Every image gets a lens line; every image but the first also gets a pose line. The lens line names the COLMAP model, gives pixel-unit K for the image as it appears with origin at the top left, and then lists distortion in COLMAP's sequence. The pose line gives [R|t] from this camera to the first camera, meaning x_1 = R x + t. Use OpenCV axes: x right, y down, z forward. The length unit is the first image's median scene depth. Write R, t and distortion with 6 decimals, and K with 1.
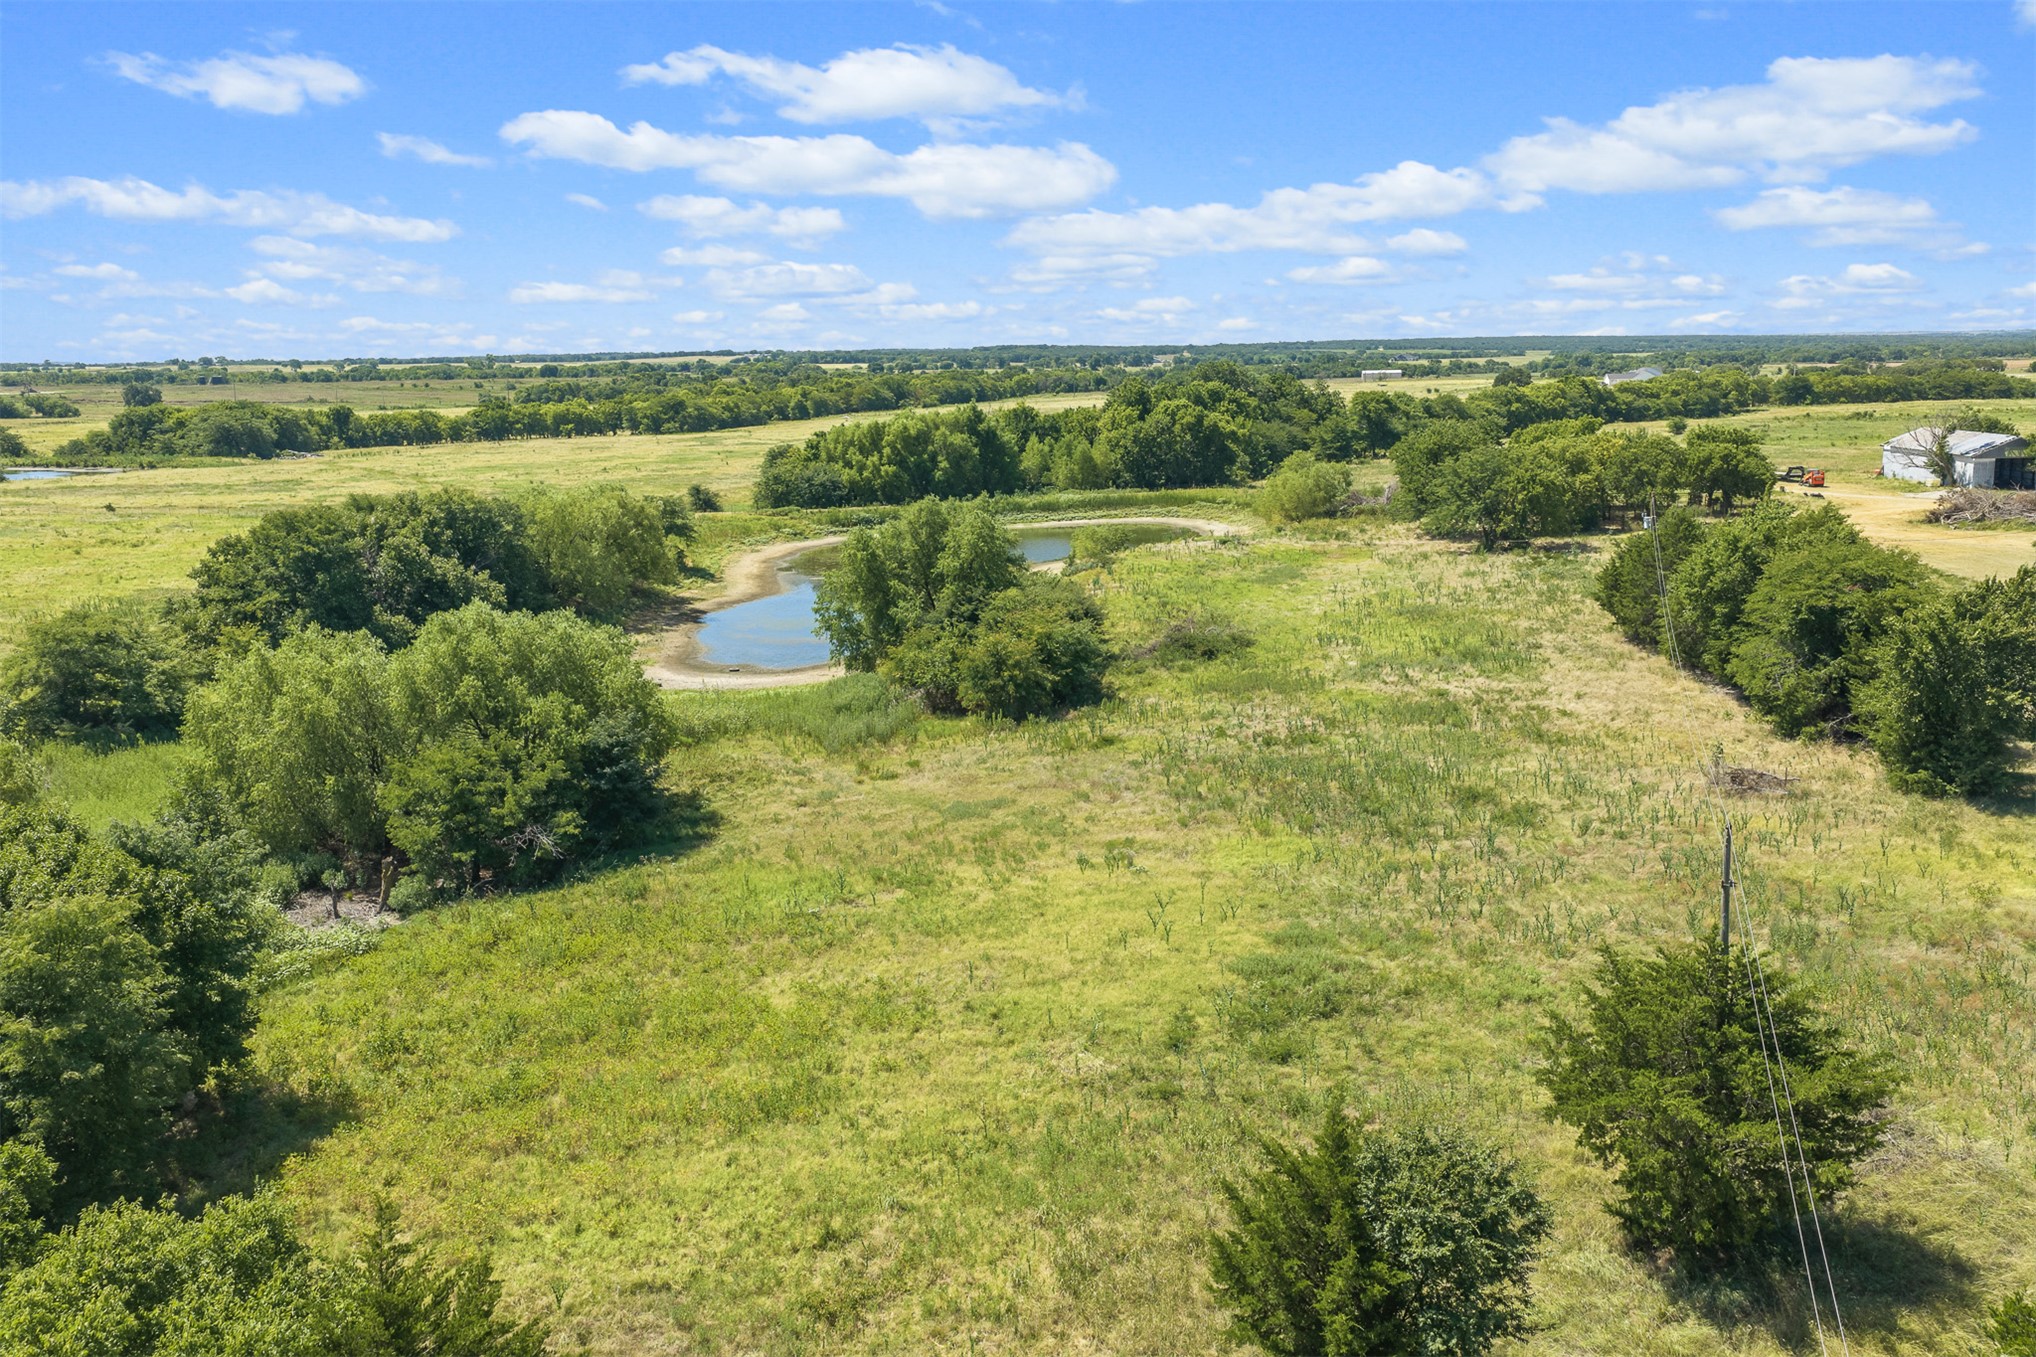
lens RADIAL K [[1687.2, 0, 1028.0], [0, 1687.2, 682.4], [0, 0, 1]] dist [0.001161, 0.001762]
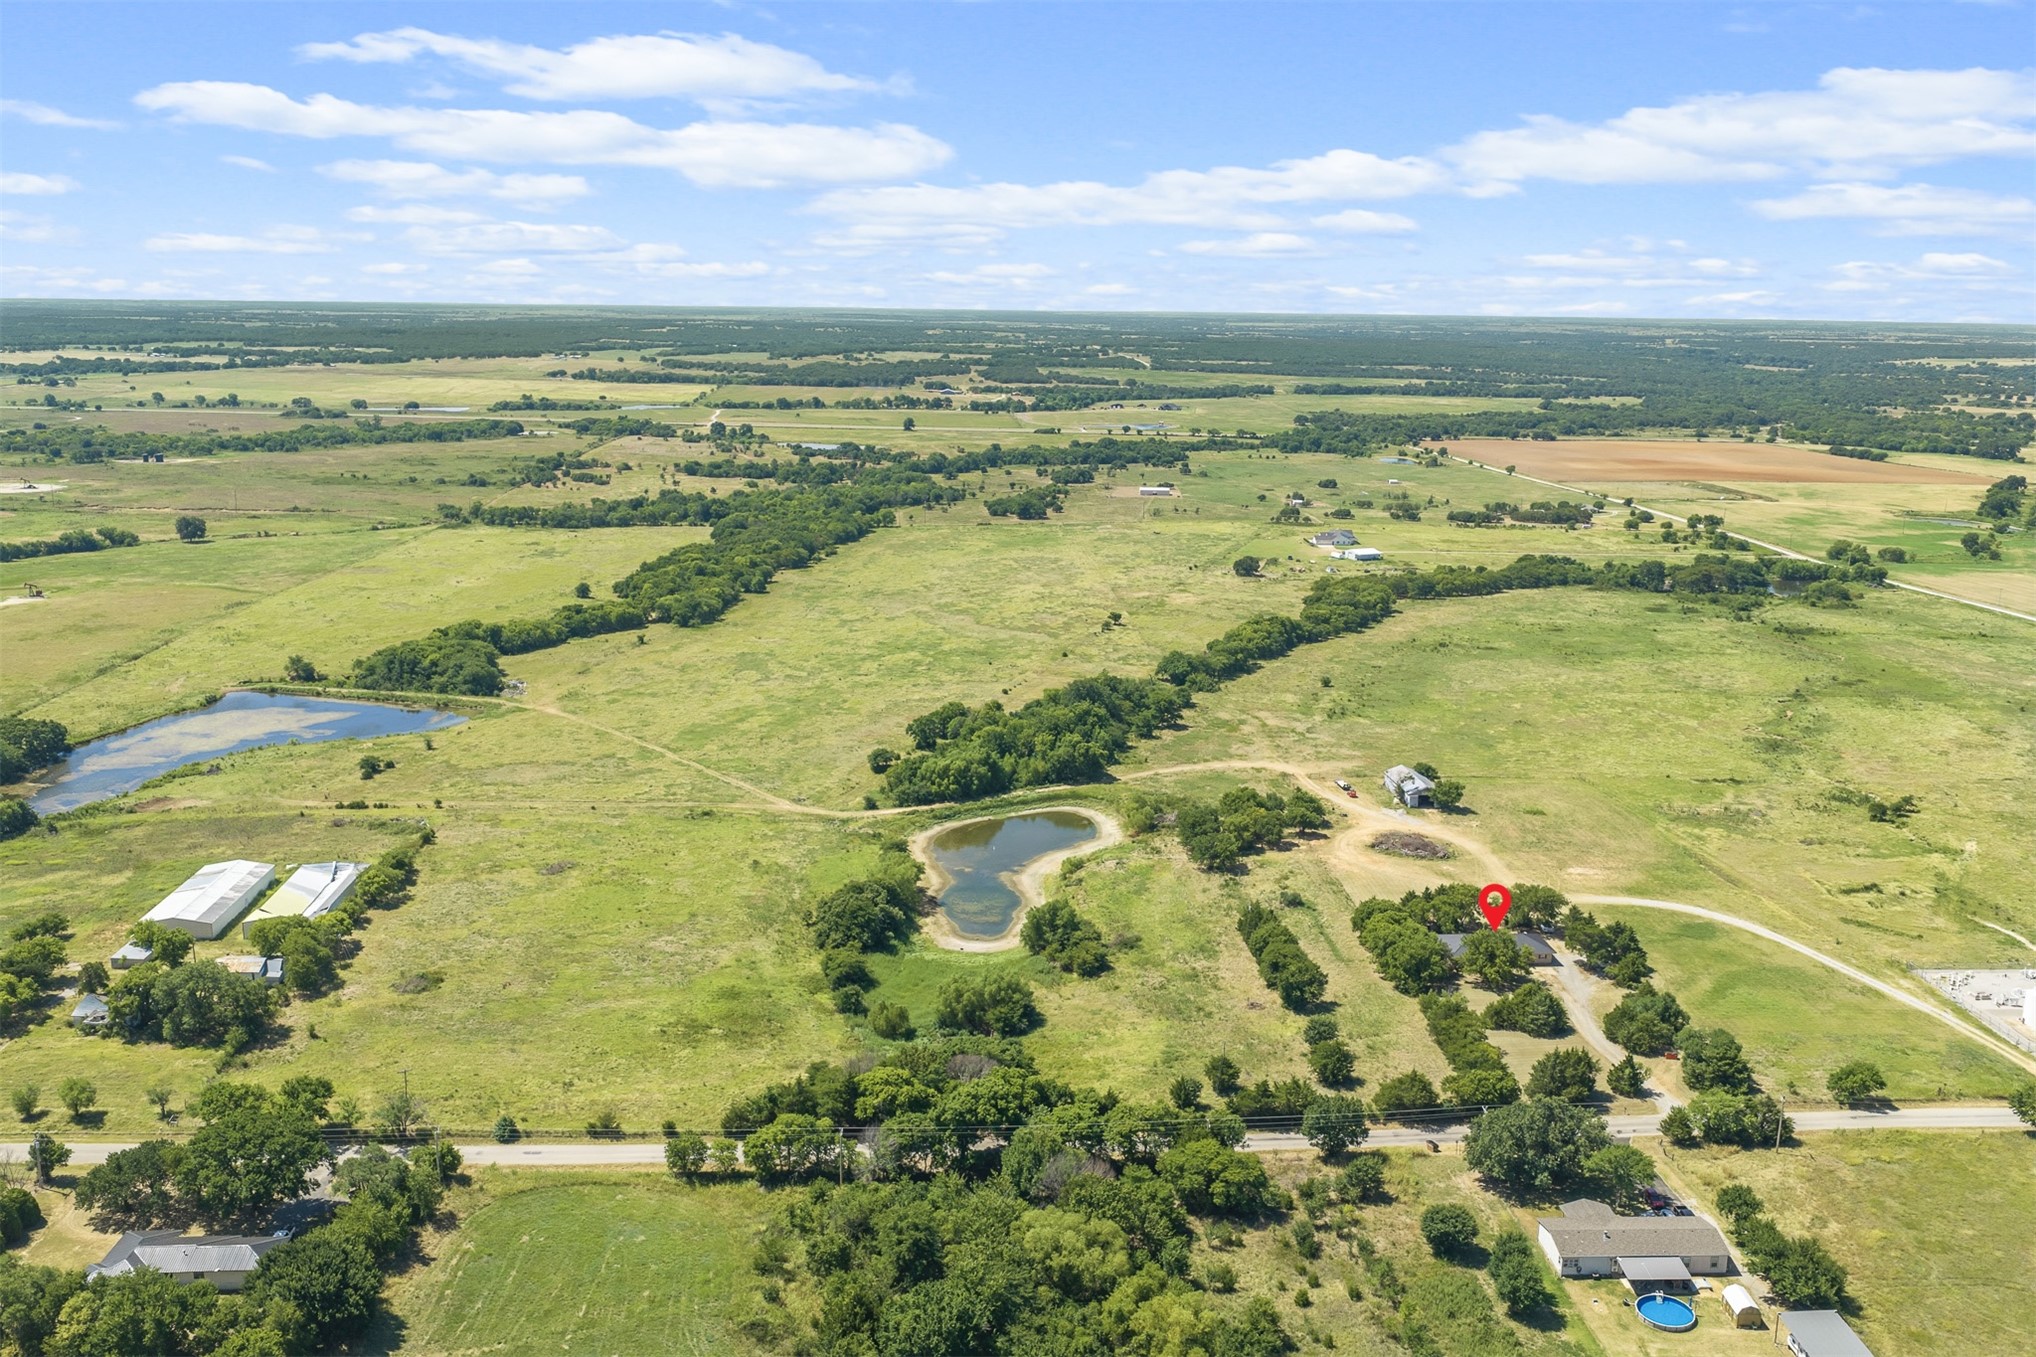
lens RADIAL K [[1687.2, 0, 1028.0], [0, 1687.2, 682.4], [0, 0, 1]] dist [0.001161, 0.001762]
pose [[0.990448, 0.006518, 0.137731, -0.684663], [-0.010140, 0.999621, 0.025612, -0.751845], [-0.137512, -0.026764, 0.990138, -2.821775]]
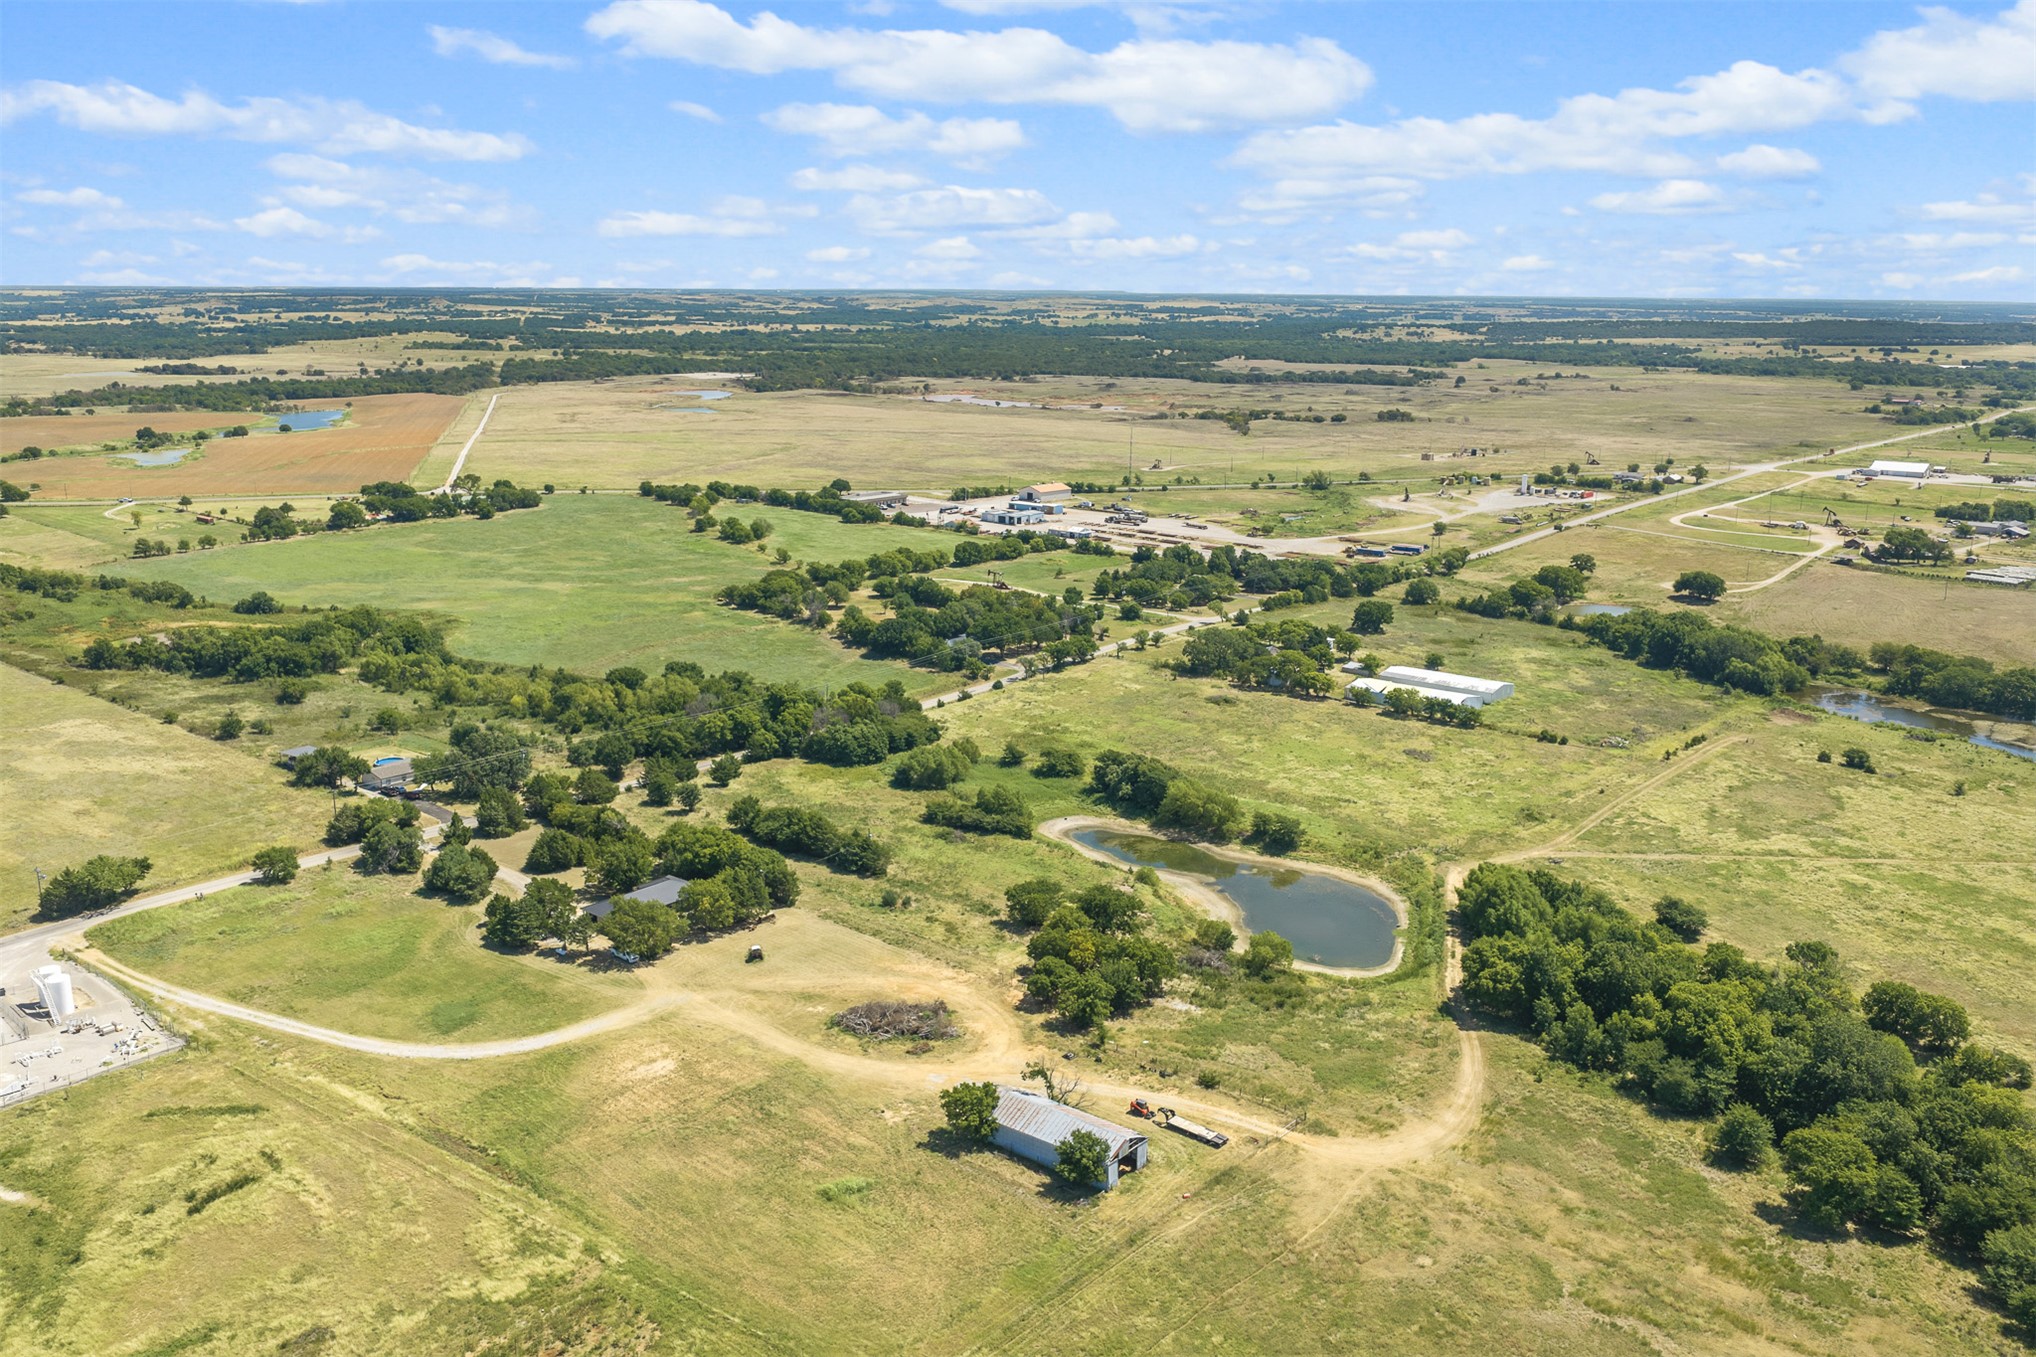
lens RADIAL K [[1687.2, 0, 1028.0], [0, 1687.2, 682.4], [0, 0, 1]] dist [0.001161, 0.001762]
pose [[-0.586732, 0.206547, -0.782996, 3.286578], [-0.152969, 0.921245, 0.357642, -1.952671], [0.795202, 0.329614, -0.508929, 3.368817]]
